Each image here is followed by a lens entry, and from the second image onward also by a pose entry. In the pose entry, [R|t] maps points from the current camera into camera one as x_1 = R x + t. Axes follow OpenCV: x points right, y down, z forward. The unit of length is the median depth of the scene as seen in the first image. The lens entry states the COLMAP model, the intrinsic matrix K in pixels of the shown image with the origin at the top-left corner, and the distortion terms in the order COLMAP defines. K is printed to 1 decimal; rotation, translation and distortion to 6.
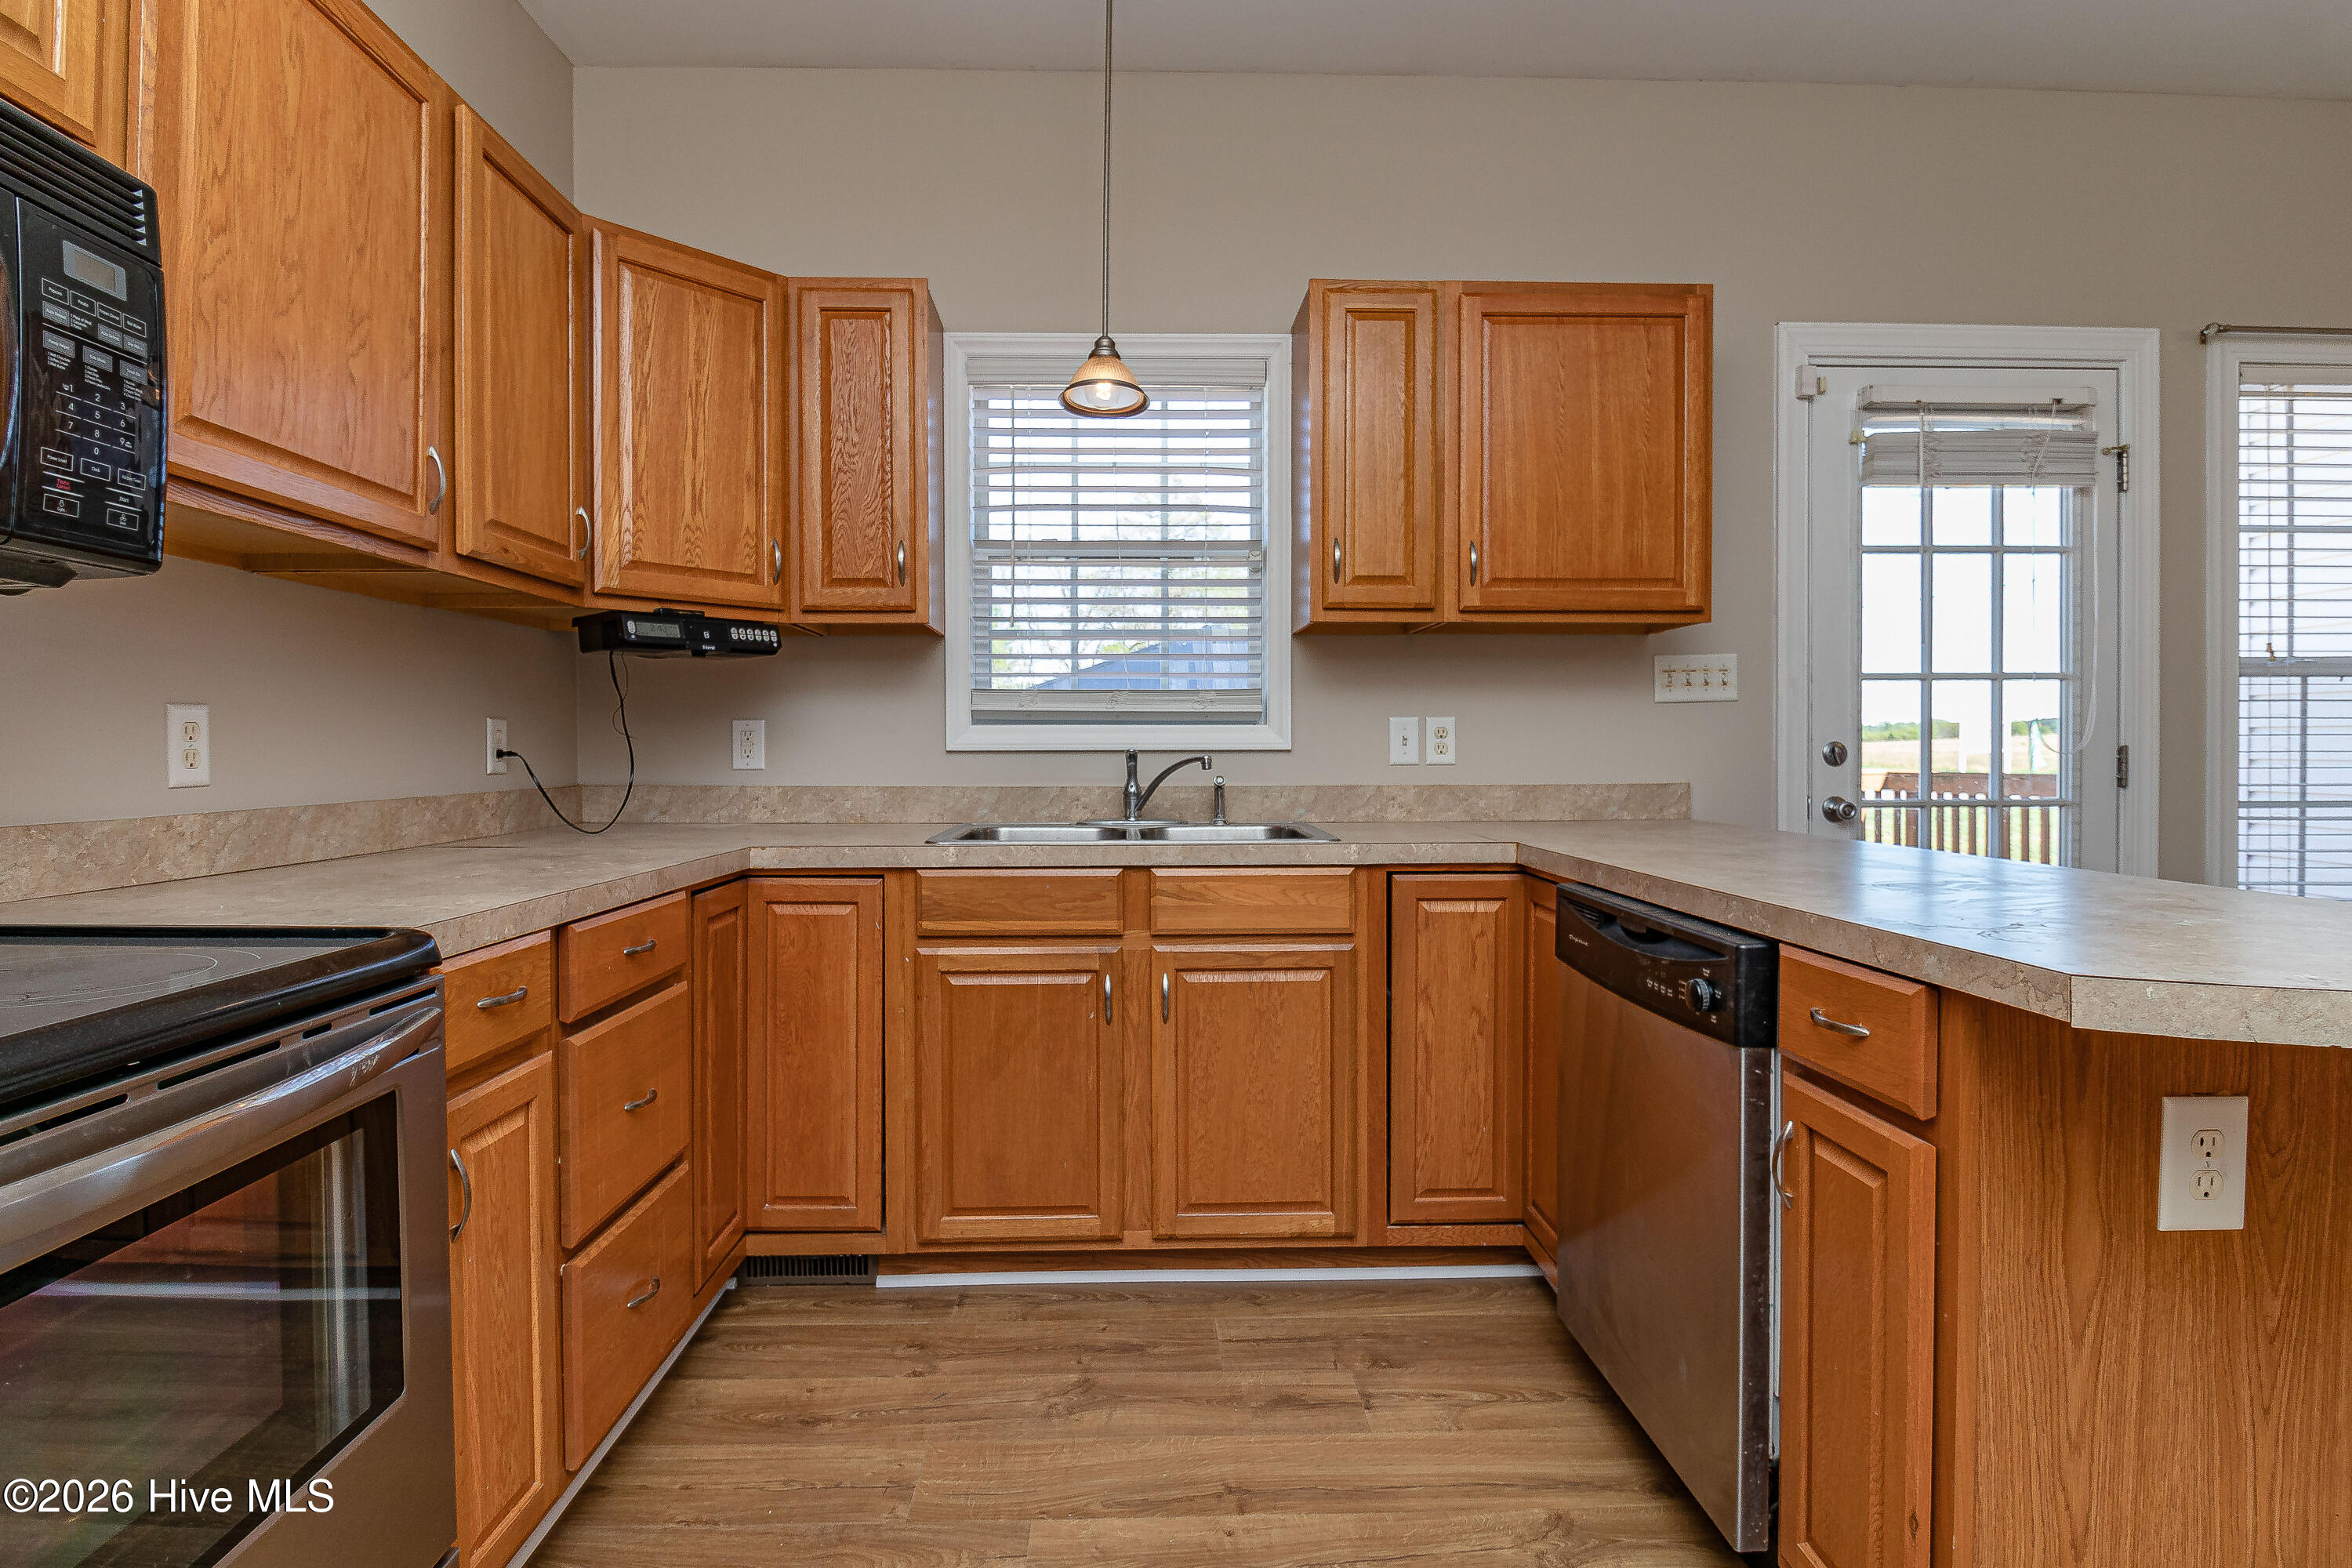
lens RADIAL K [[1154.6, 0, 1151.5], [0, 1154.6, 765.9], [0, 0, 1]] dist [0.002100, -0.017861]
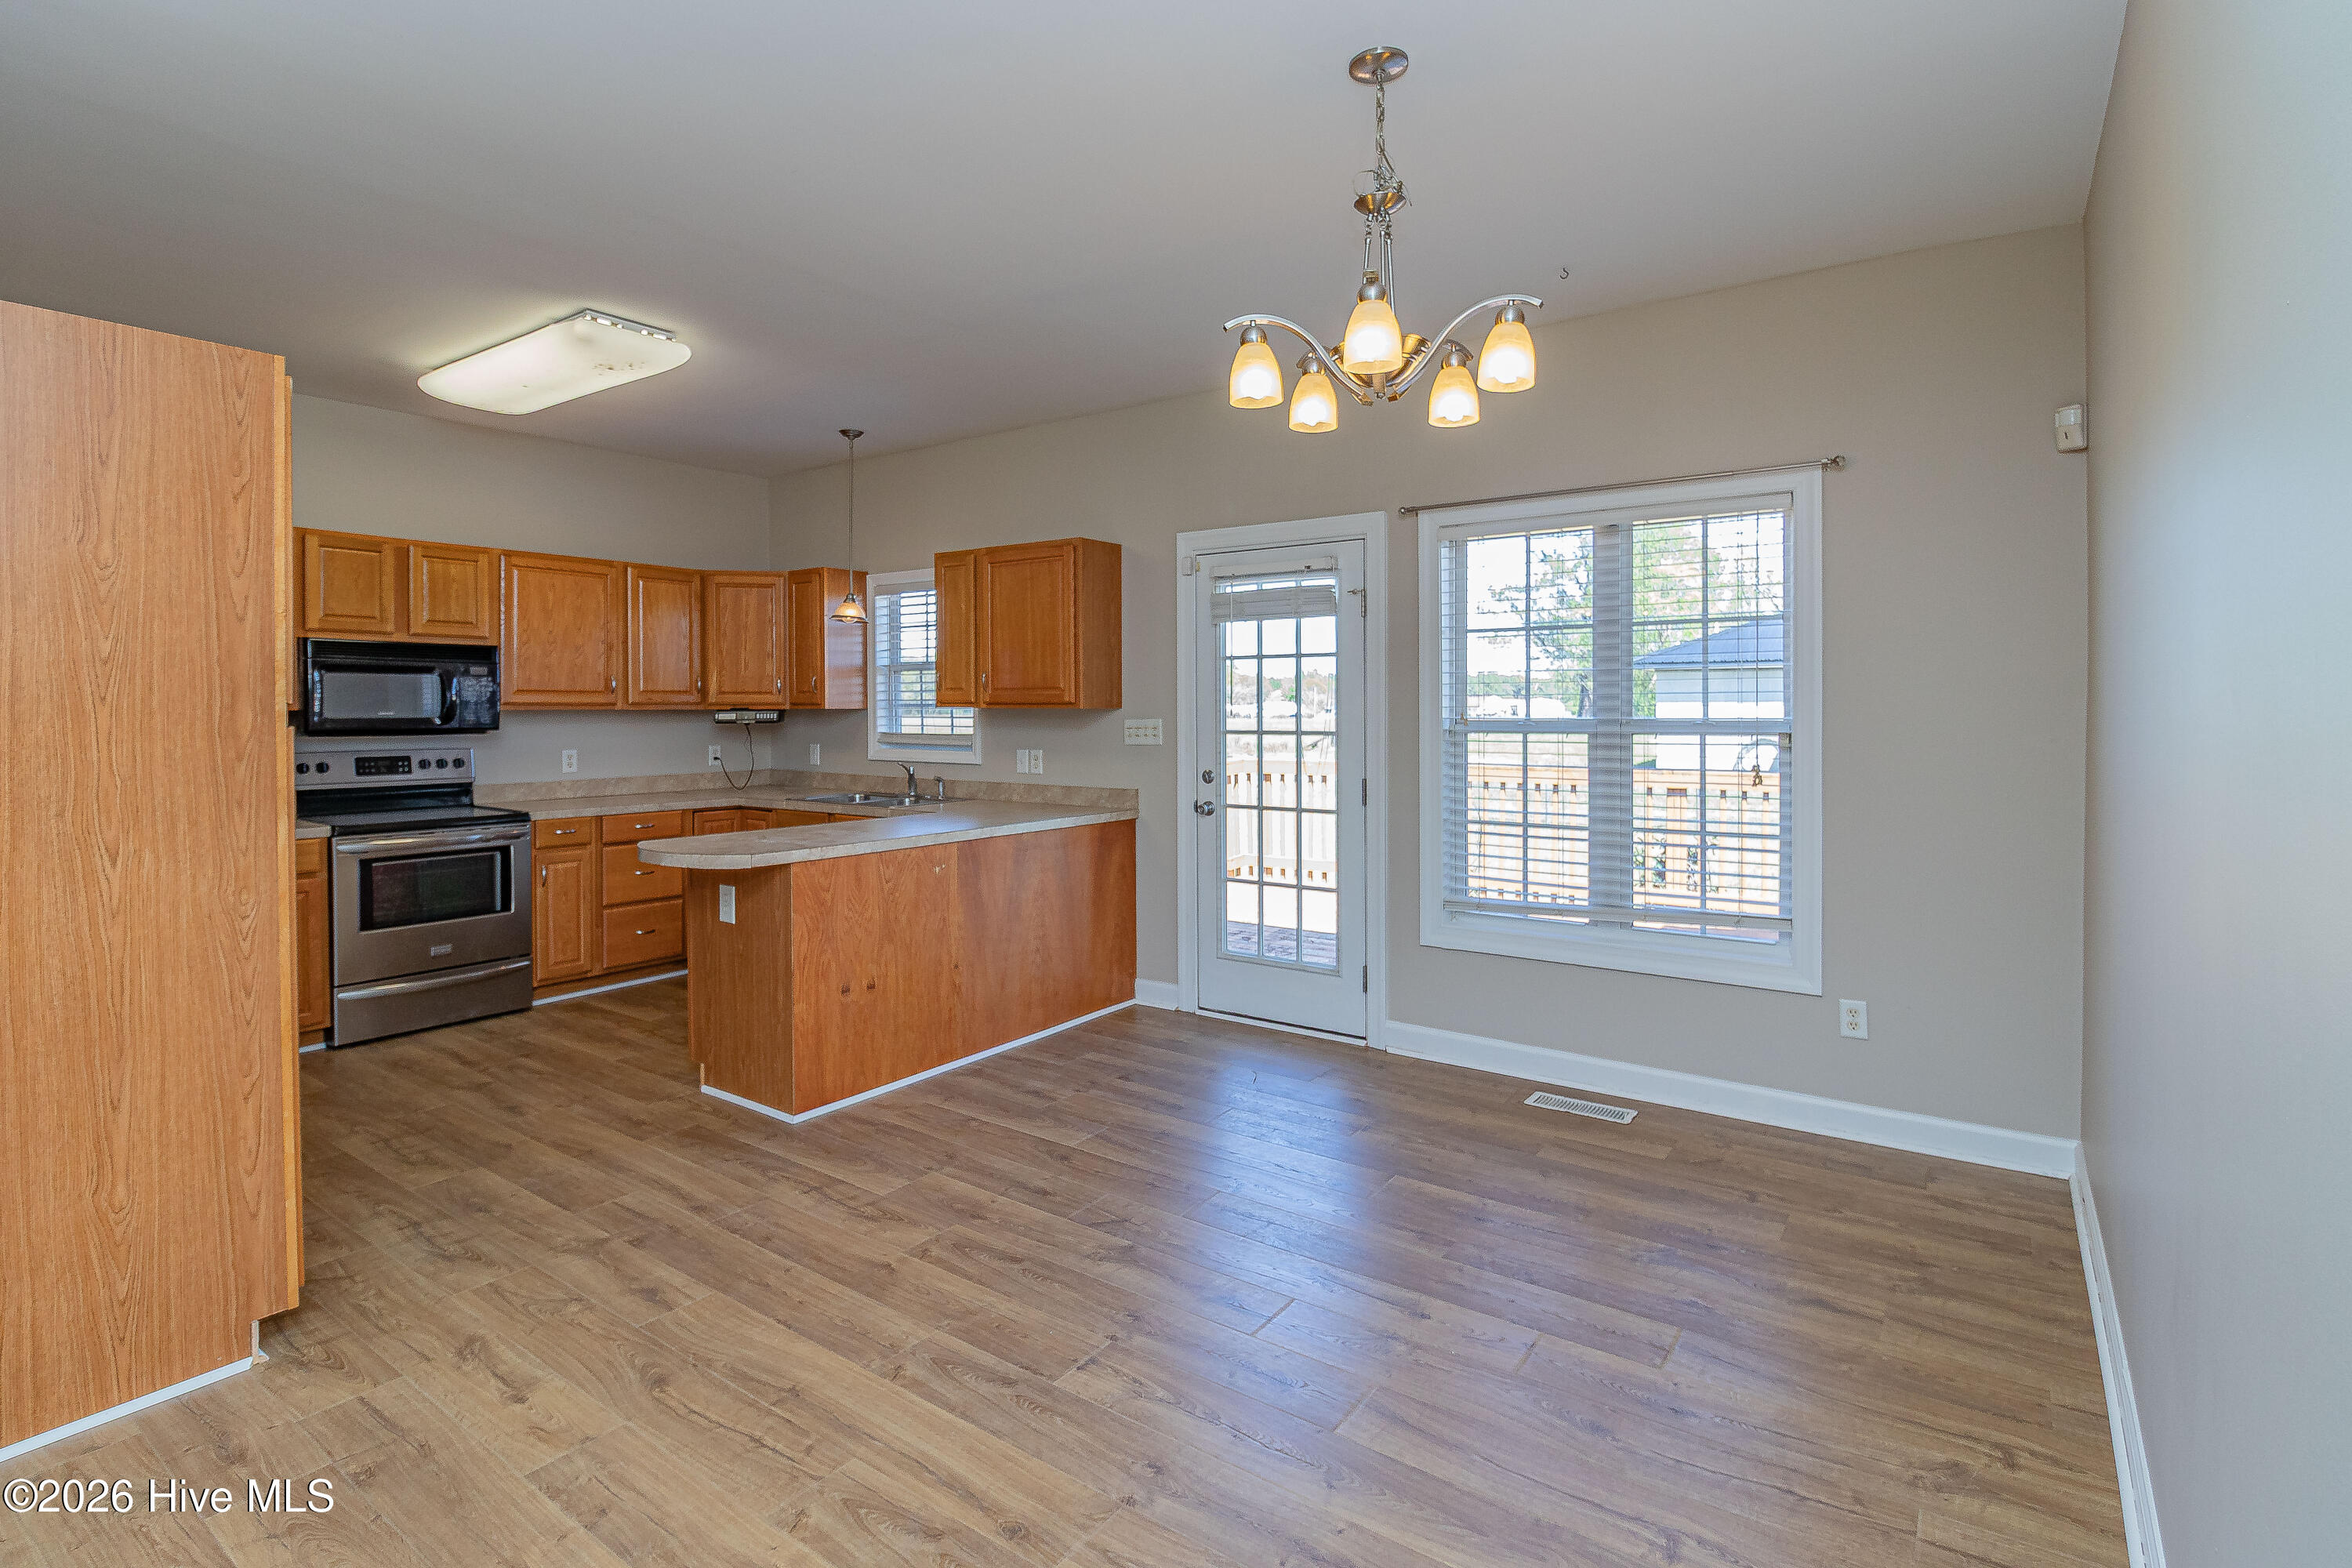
lens RADIAL K [[1084.3, 0, 1176.8], [0, 1084.3, 724.8], [0, 0, 1]] dist [-0.001460, -0.010312]
pose [[0.810428, 0.012733, -0.585700, 1.562816], [-0.012154, 0.999914, 0.004921, -0.099317], [0.585712, 0.003130, 0.810513, -0.370863]]
